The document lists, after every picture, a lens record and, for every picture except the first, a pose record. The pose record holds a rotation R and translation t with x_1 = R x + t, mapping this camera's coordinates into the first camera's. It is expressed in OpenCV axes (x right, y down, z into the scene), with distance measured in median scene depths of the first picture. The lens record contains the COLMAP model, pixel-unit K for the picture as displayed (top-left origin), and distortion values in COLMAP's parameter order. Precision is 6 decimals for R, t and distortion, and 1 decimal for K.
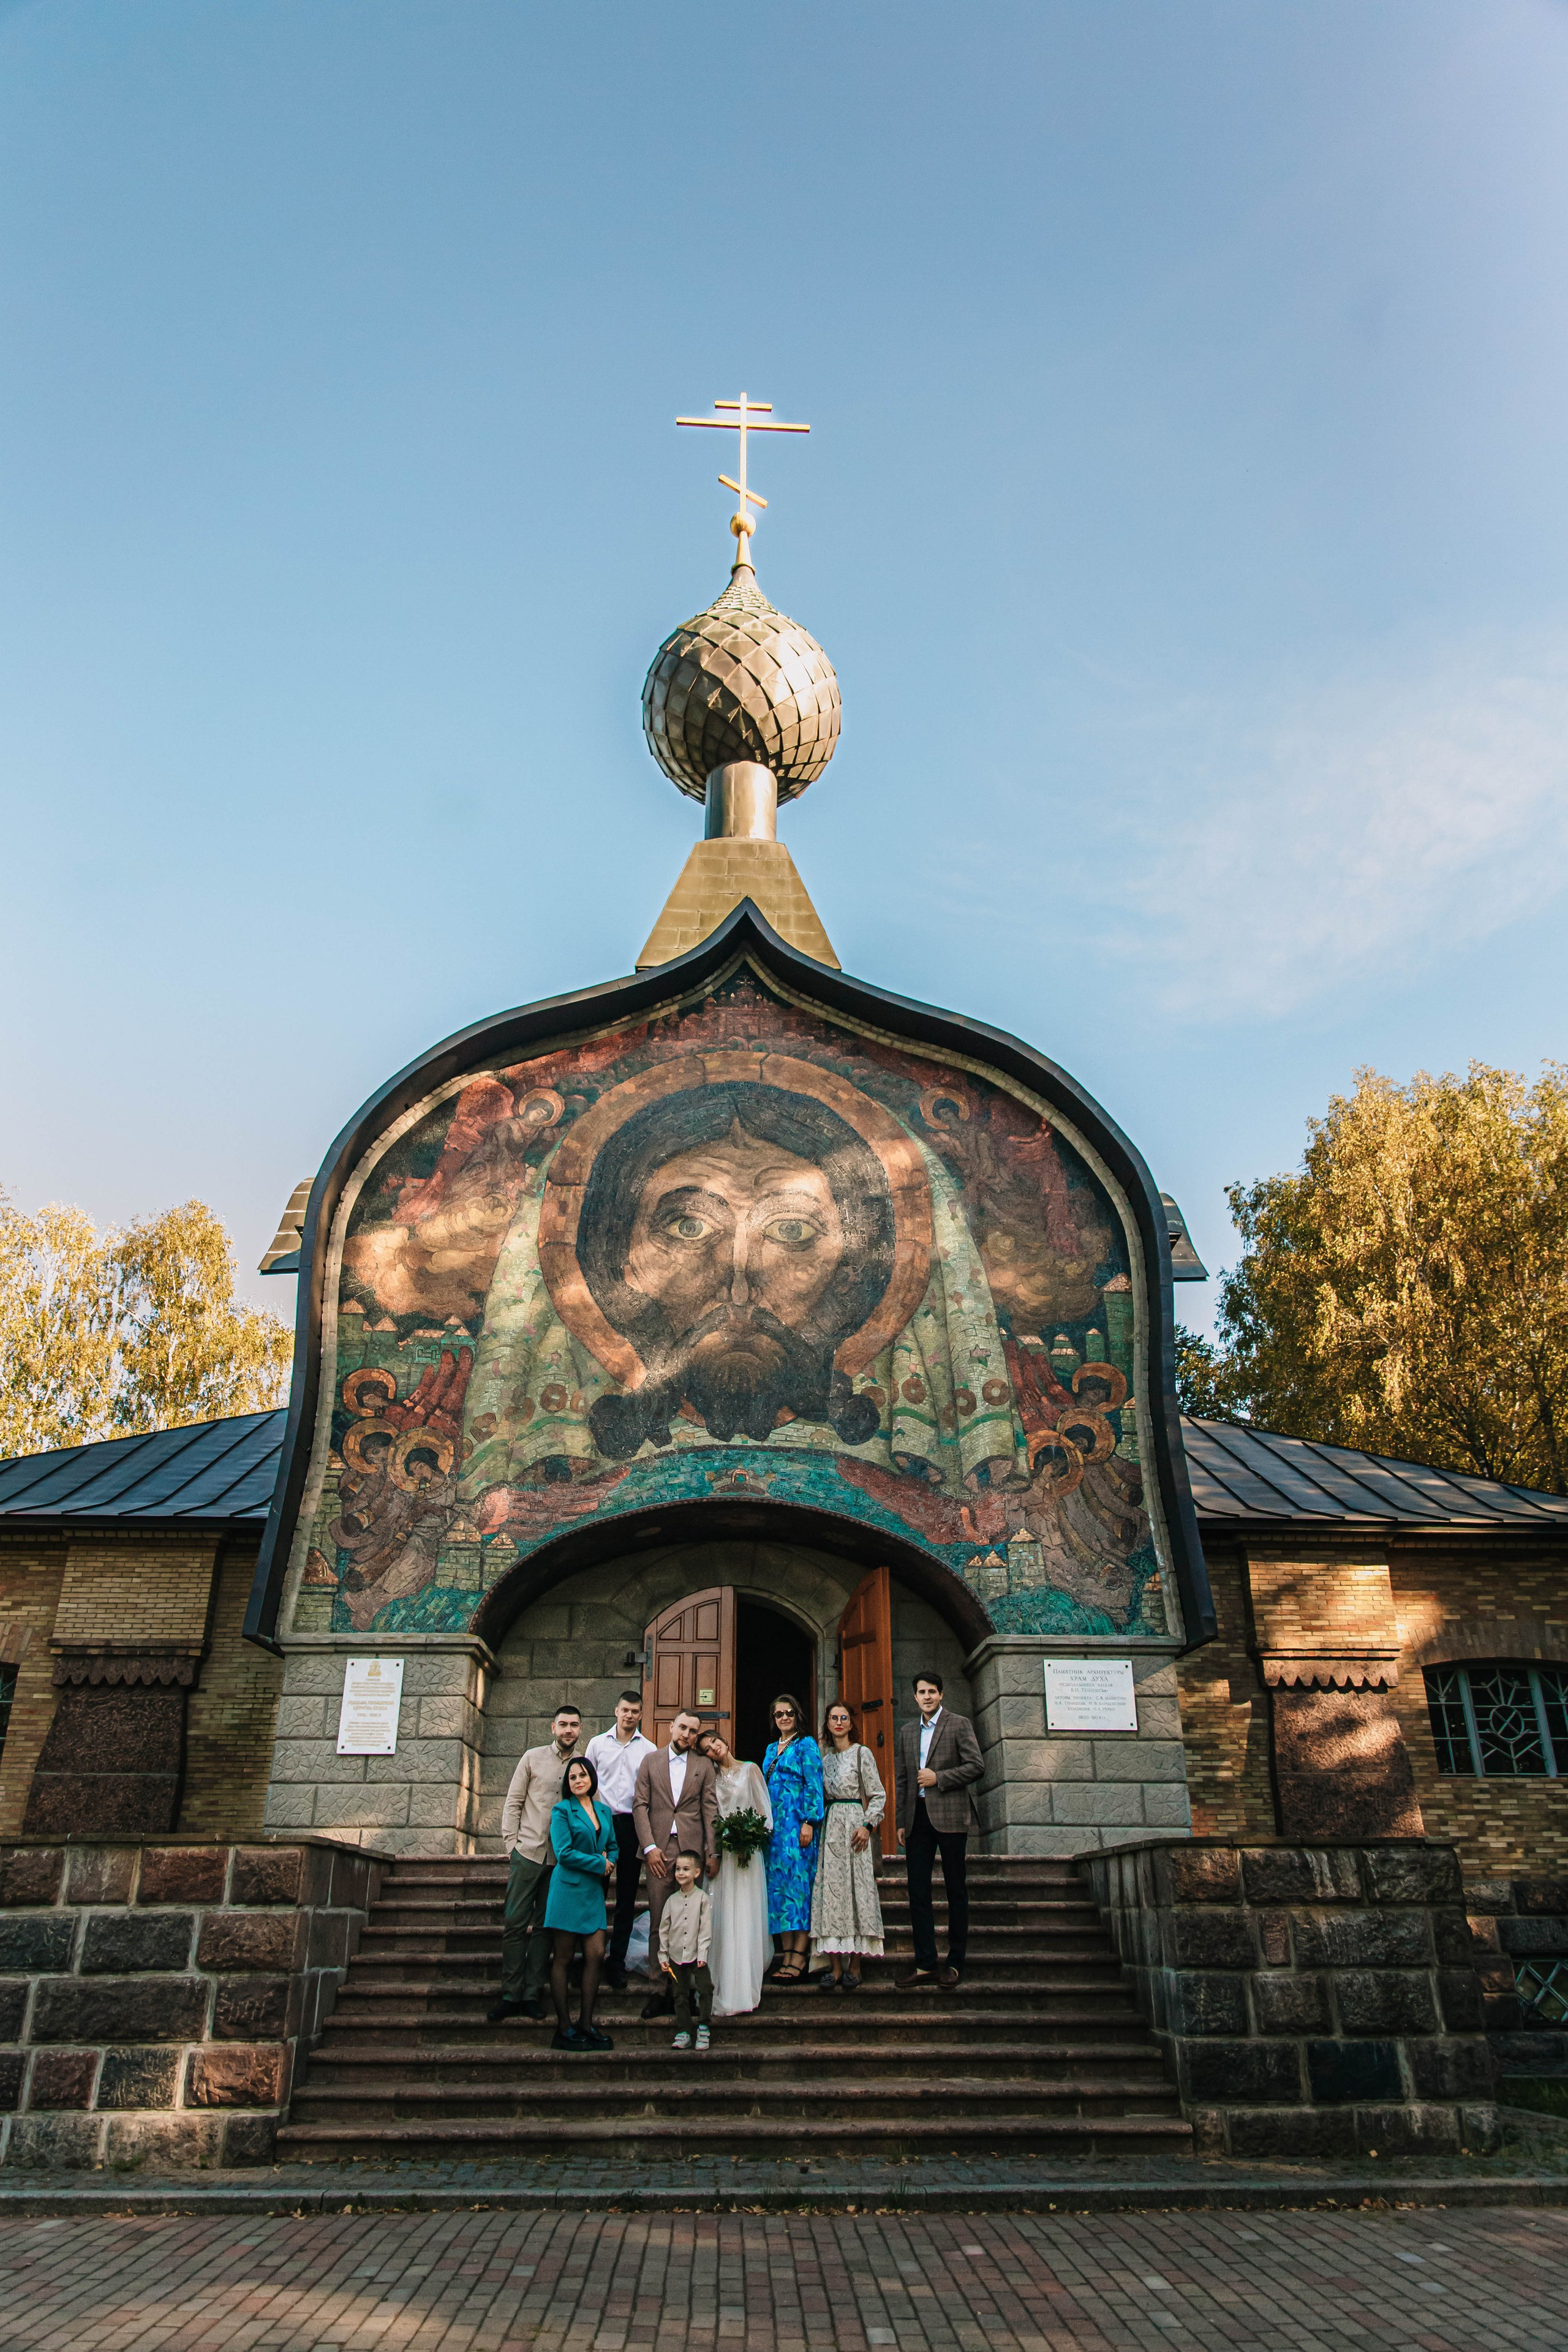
lens RADIAL K [[1568.4, 0, 786.0], [0, 1568.4, 1184.6], [0, 0, 1]] dist [0.003359, -0.009486]
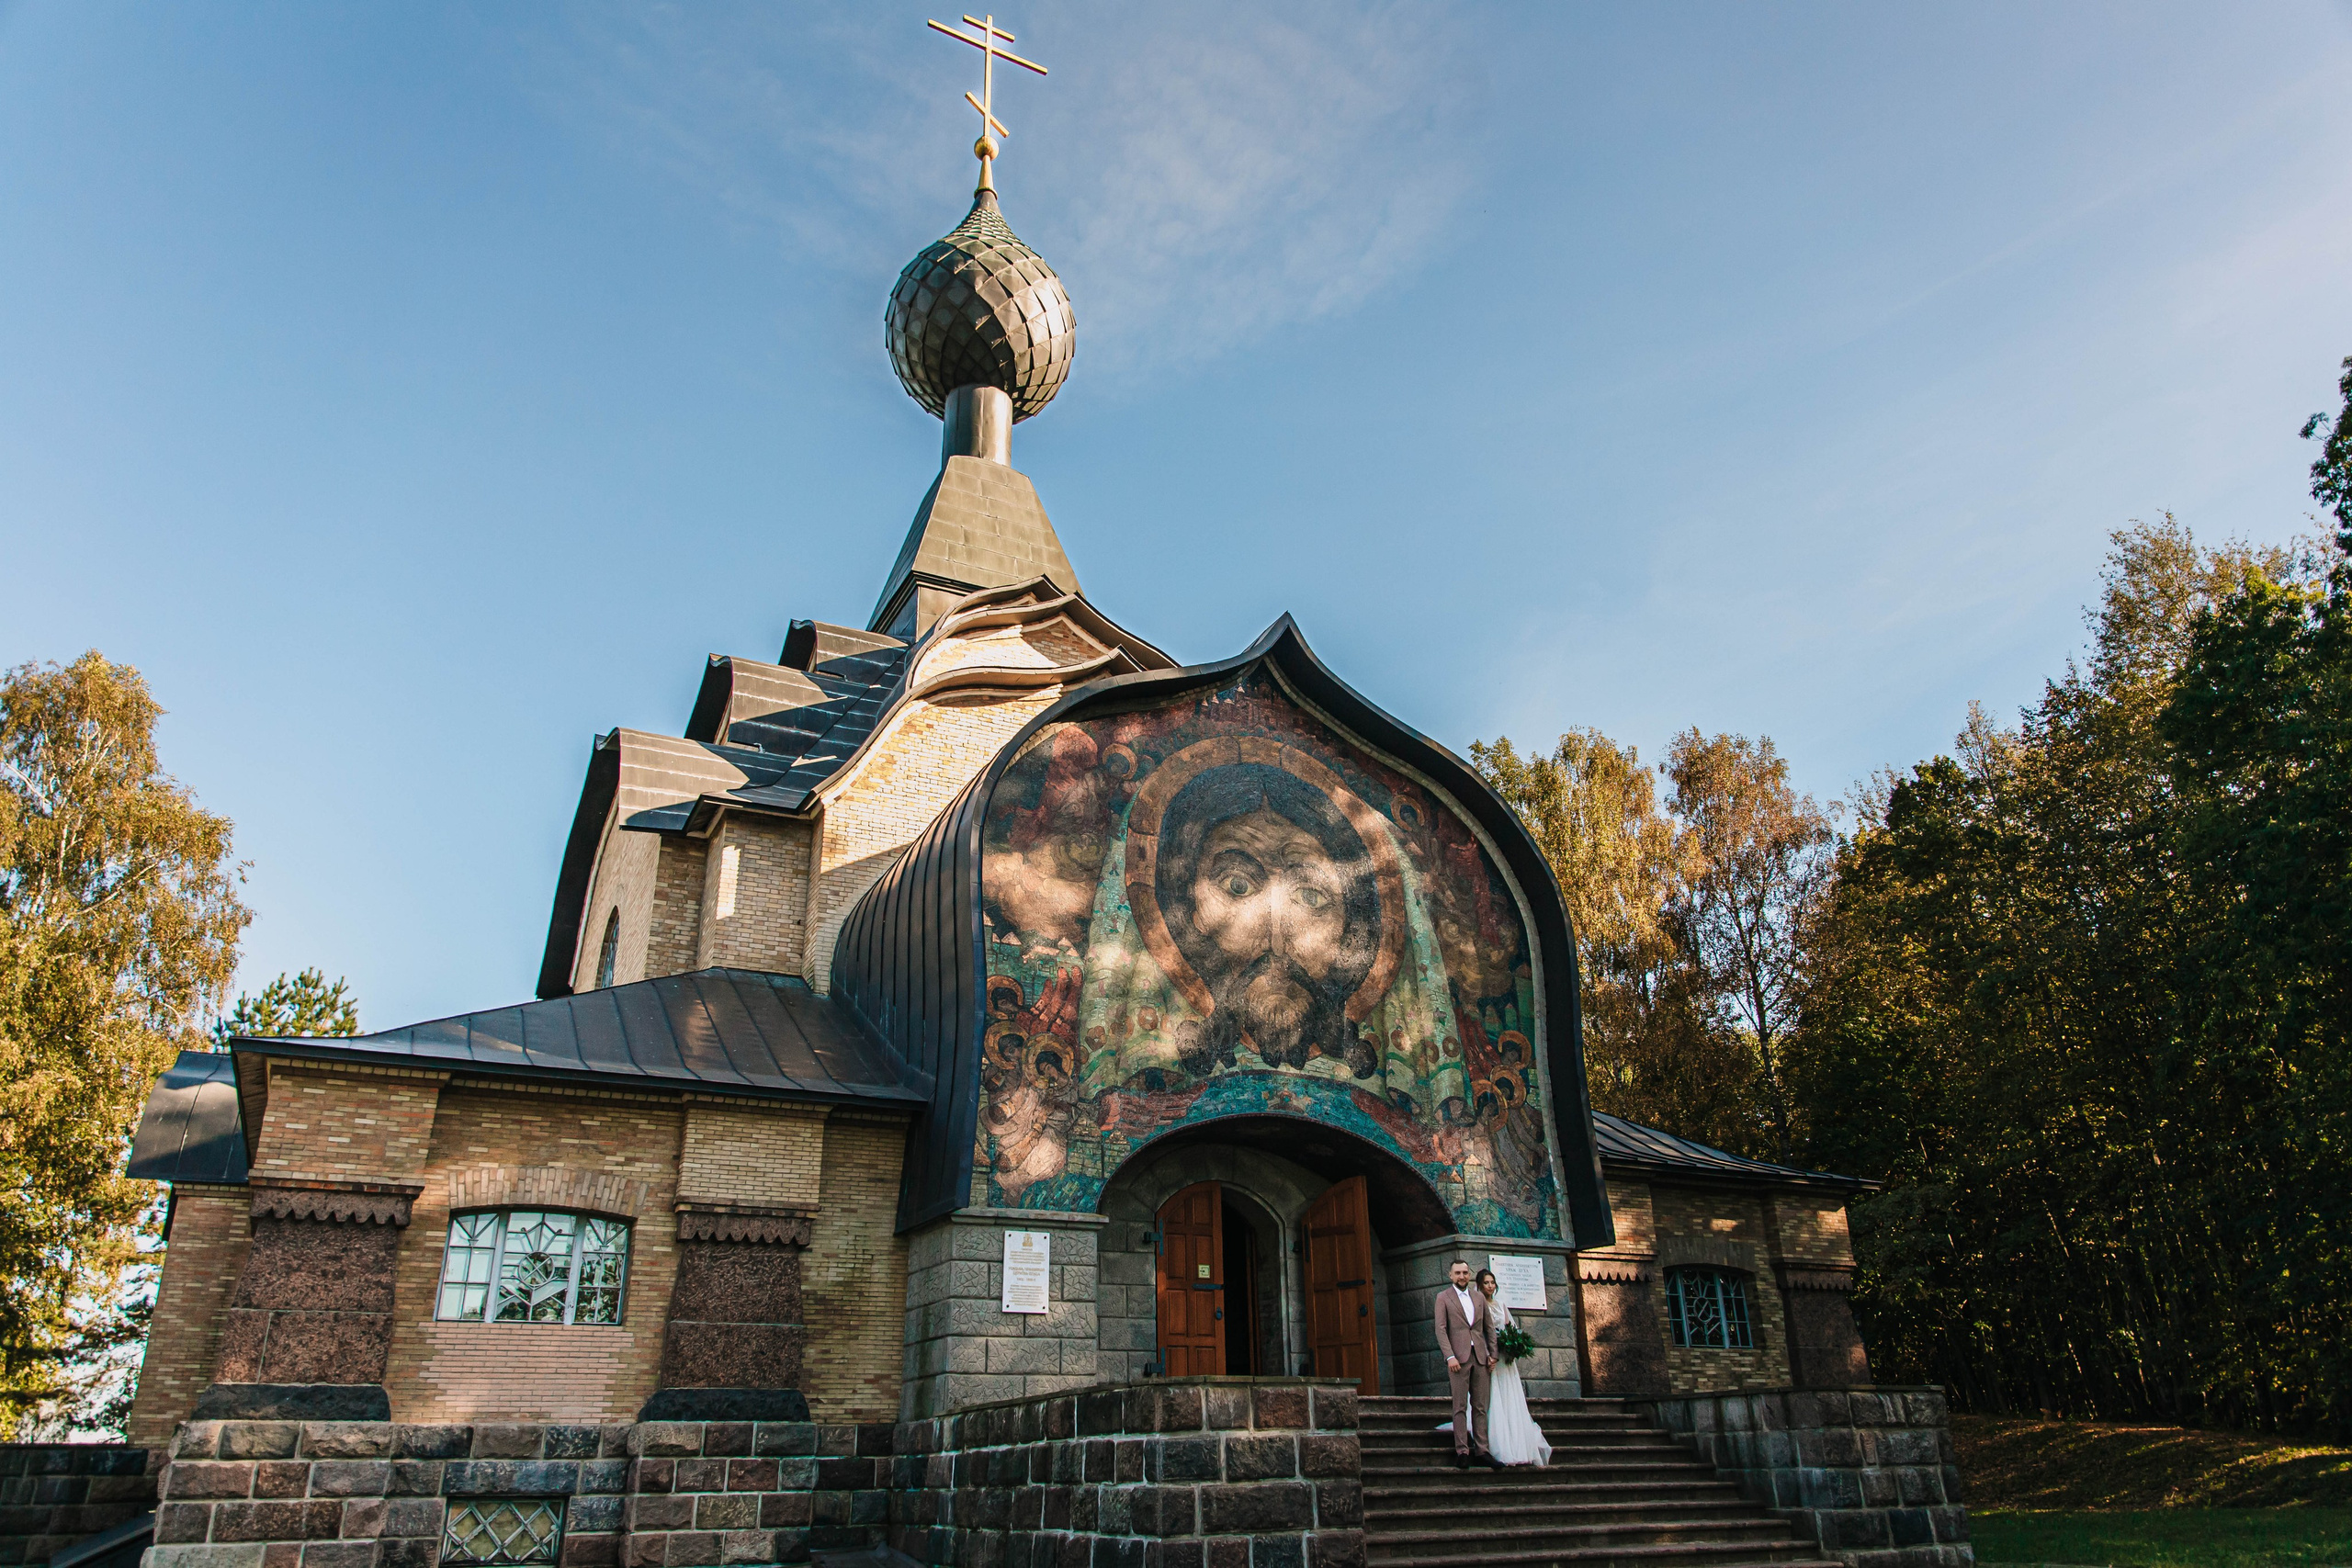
lens RADIAL K [[1574.3, 0, 1173.6], [0, 1574.3, 789.4], [0, 0, 1]] dist [0.002715, -0.006132]
pose [[0.904736, 0.156994, 0.395986, -0.646128], [-0.167641, 0.985817, -0.007819, -0.029470], [-0.391597, -0.059310, 0.918223, -0.093156]]
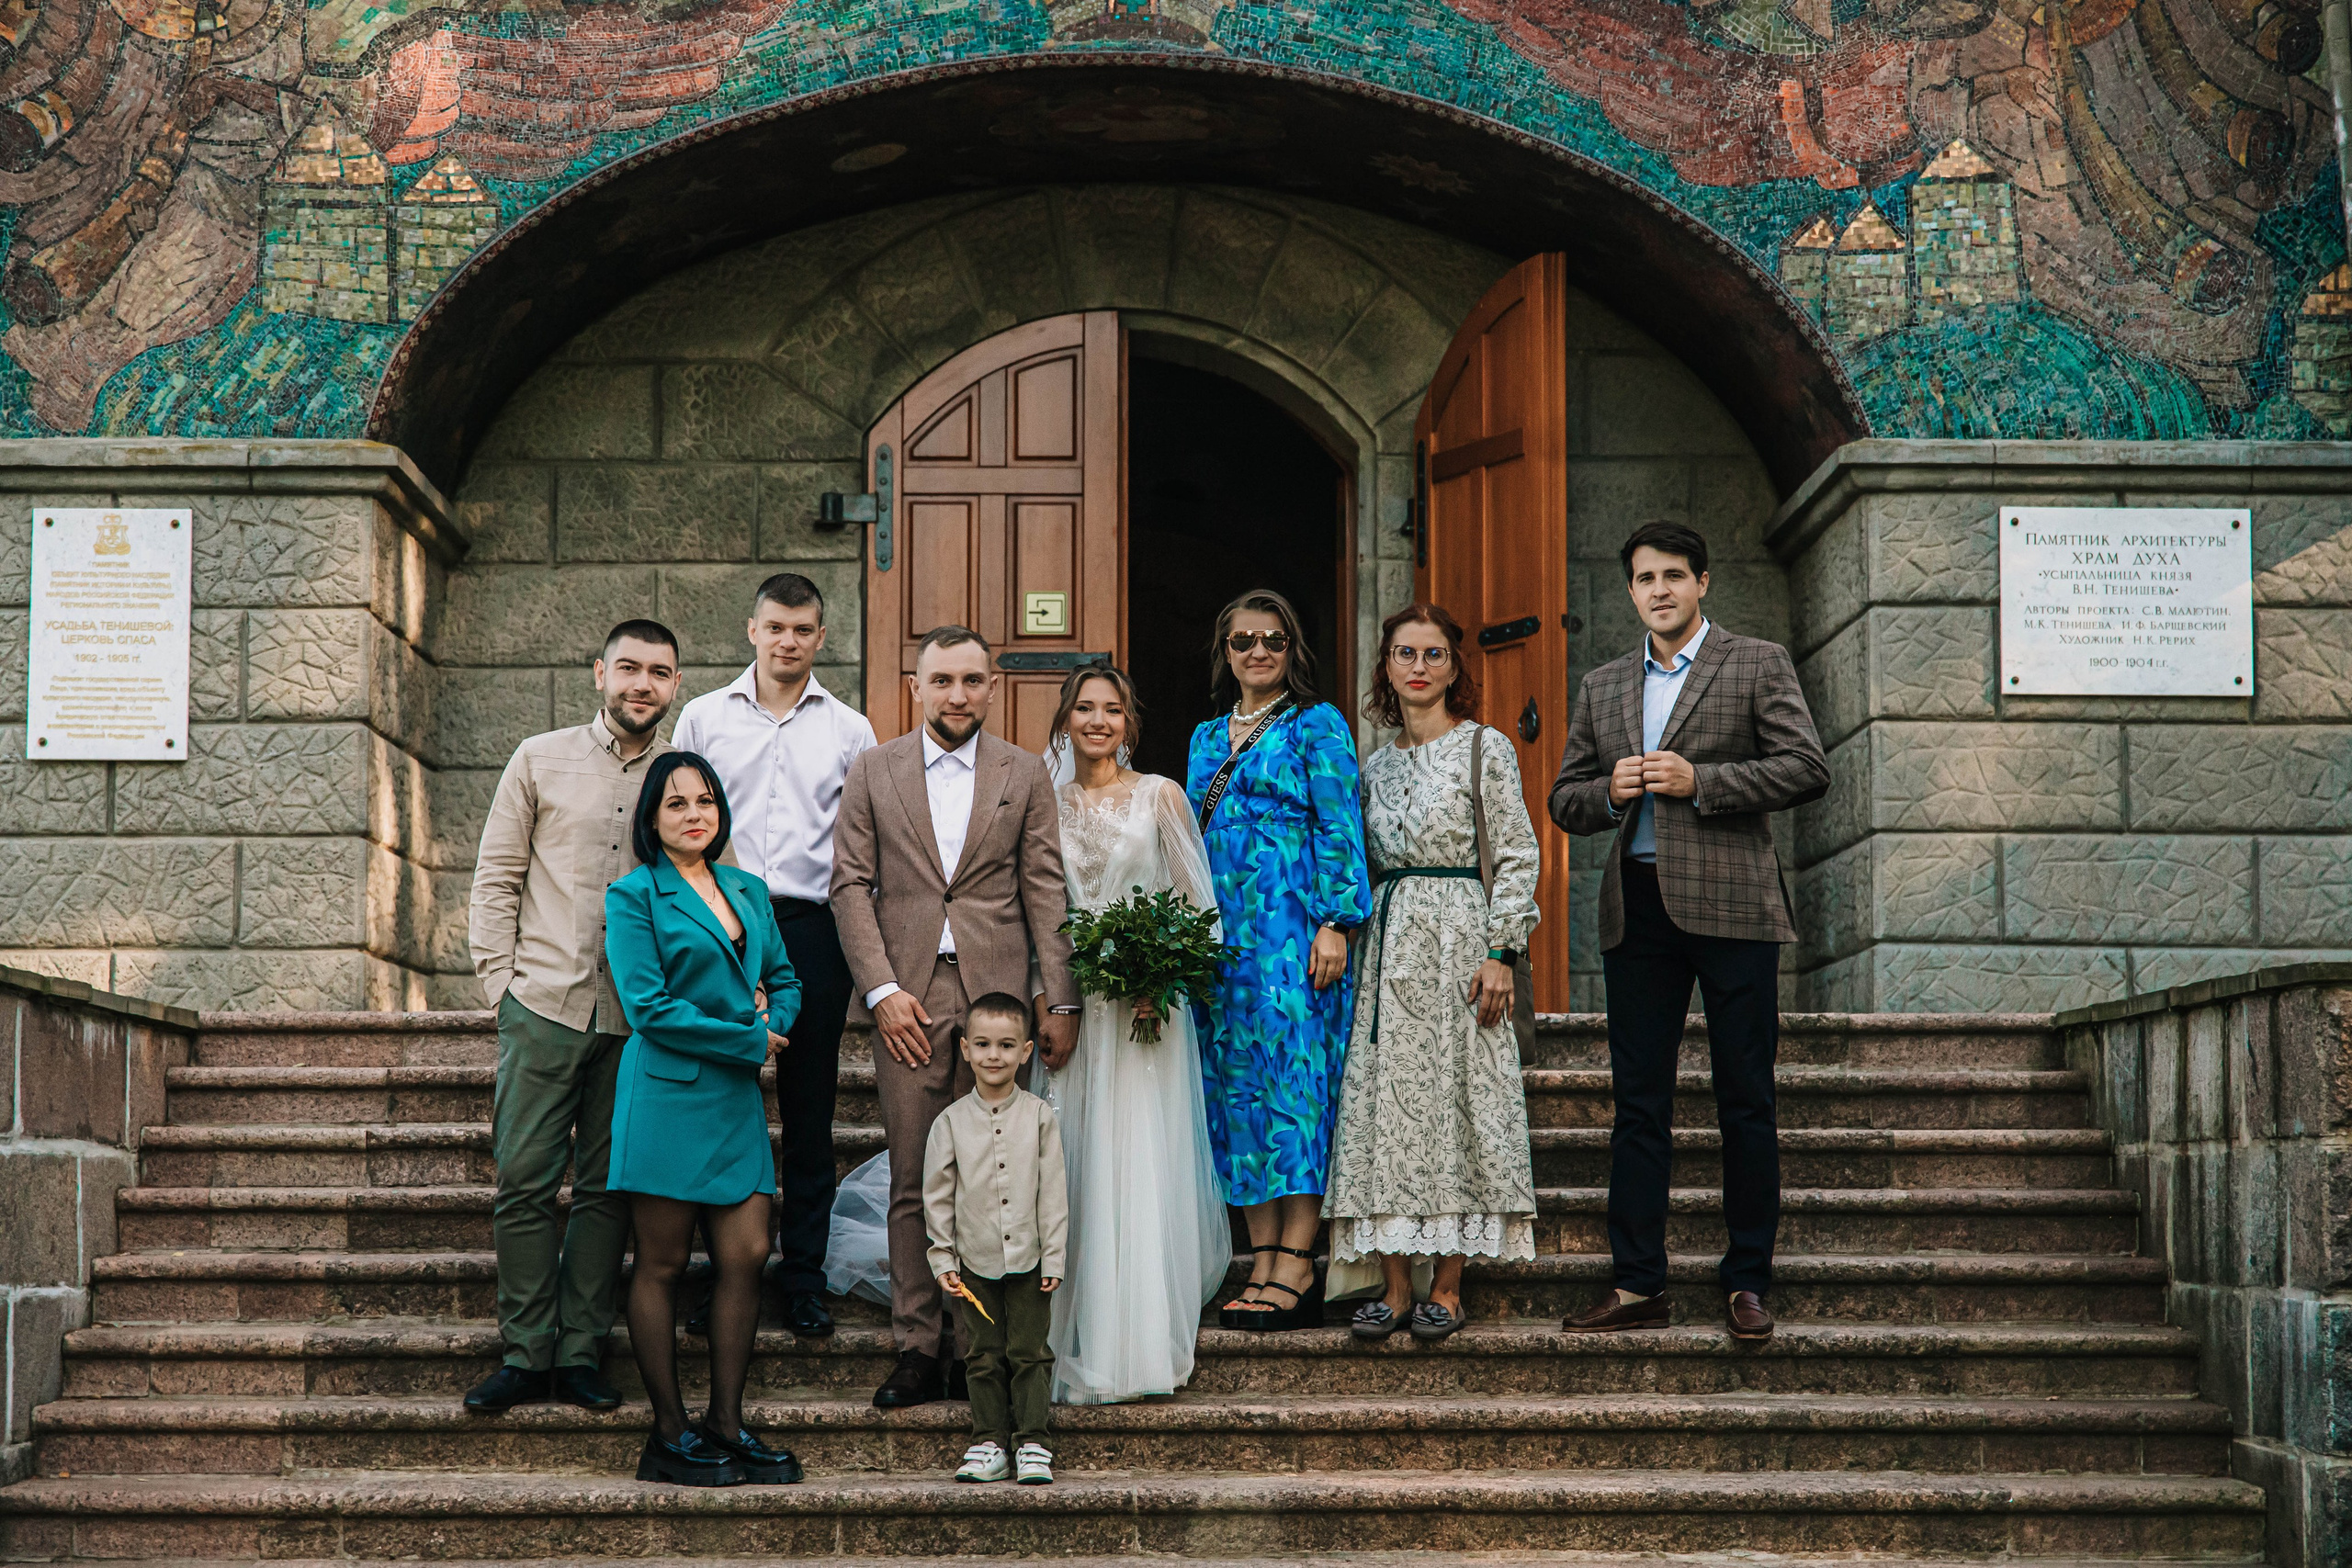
lens RADIAL K [[4484.8, 0, 1176.0], [0, 4484.8, 784.0], [0, 0, 1]] dist [0.007033, 0.044646]
pose [[0.999694, -0.000822, -0.024717, 0.004176], [0.009179, 0.940383, 0.339994, 0.016866], [0.022964, -0.340117, 0.940103, 0.027569]]
